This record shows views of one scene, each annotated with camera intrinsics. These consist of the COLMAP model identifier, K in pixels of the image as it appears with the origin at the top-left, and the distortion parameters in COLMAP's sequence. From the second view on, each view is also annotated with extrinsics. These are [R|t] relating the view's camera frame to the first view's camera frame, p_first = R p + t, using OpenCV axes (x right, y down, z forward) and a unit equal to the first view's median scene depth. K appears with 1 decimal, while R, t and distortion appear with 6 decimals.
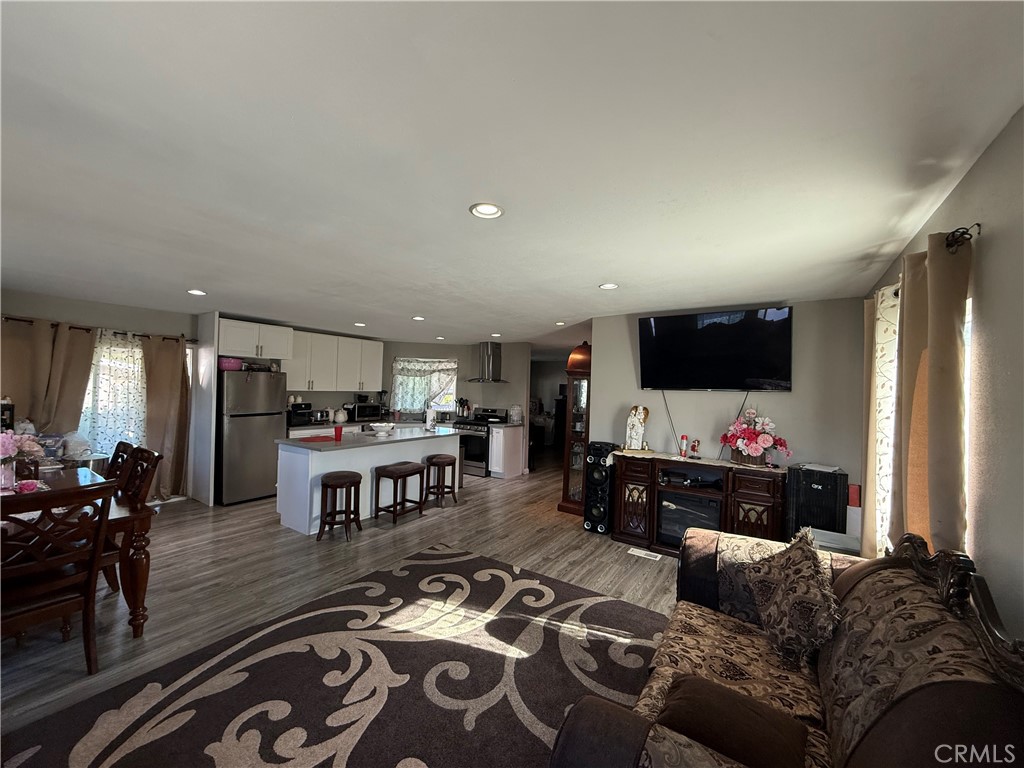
lens RADIAL K [[406.7, 0, 508.4], [0, 406.7, 385.1], [0, 0, 1]] dist [0.000596, 0.000185]
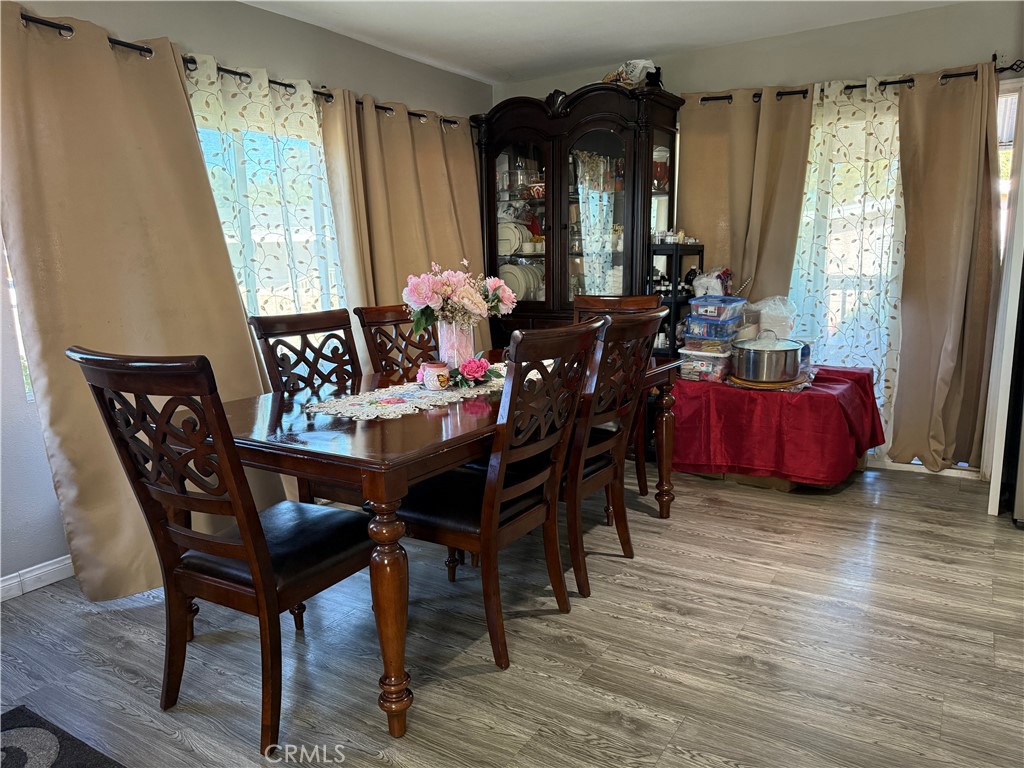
lens RADIAL K [[726.5, 0, 515.1], [0, 726.5, 388.4], [0, 0, 1]] dist [0.046969, -0.049760]
pose [[0.032681, 0.150940, -0.988003, -0.087951], [0.027509, 0.988020, 0.151853, 0.063527], [0.999087, -0.032142, 0.028137, 0.509868]]
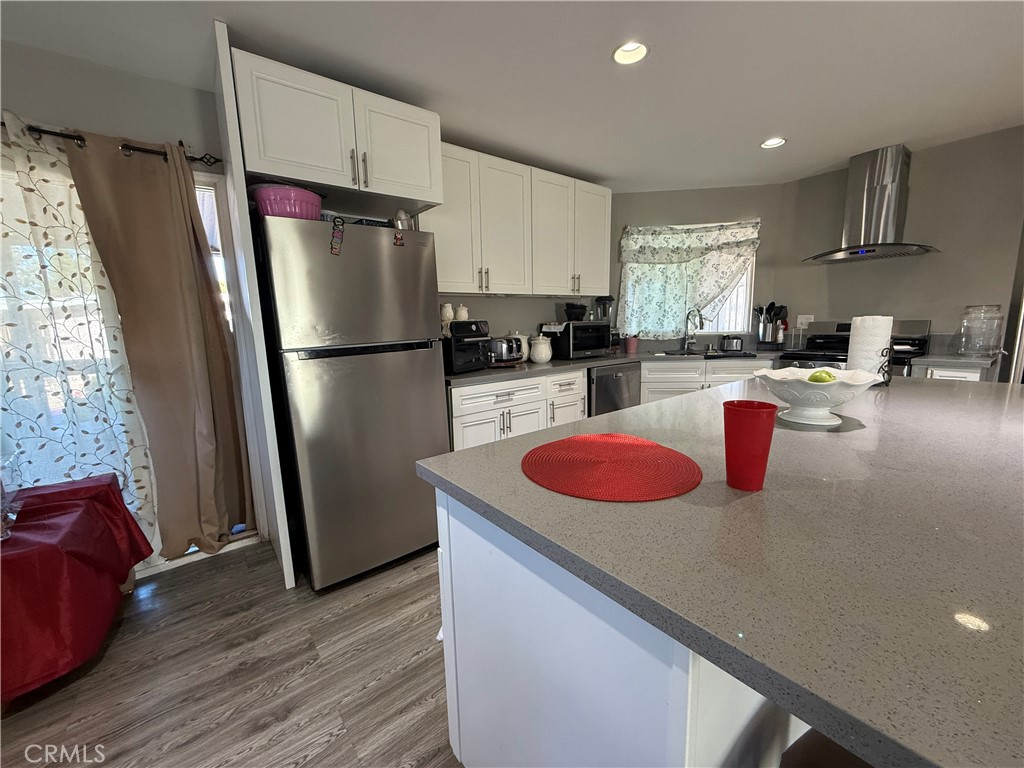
lens RADIAL K [[406.7, 0, 508.4], [0, 406.7, 385.1], [0, 0, 1]] dist [0.000596, 0.000185]
pose [[0.951398, -0.002824, -0.307952, -0.384575], [0.053346, 0.986353, 0.155764, 0.053213], [0.303310, -0.164621, 0.938564, 0.681769]]
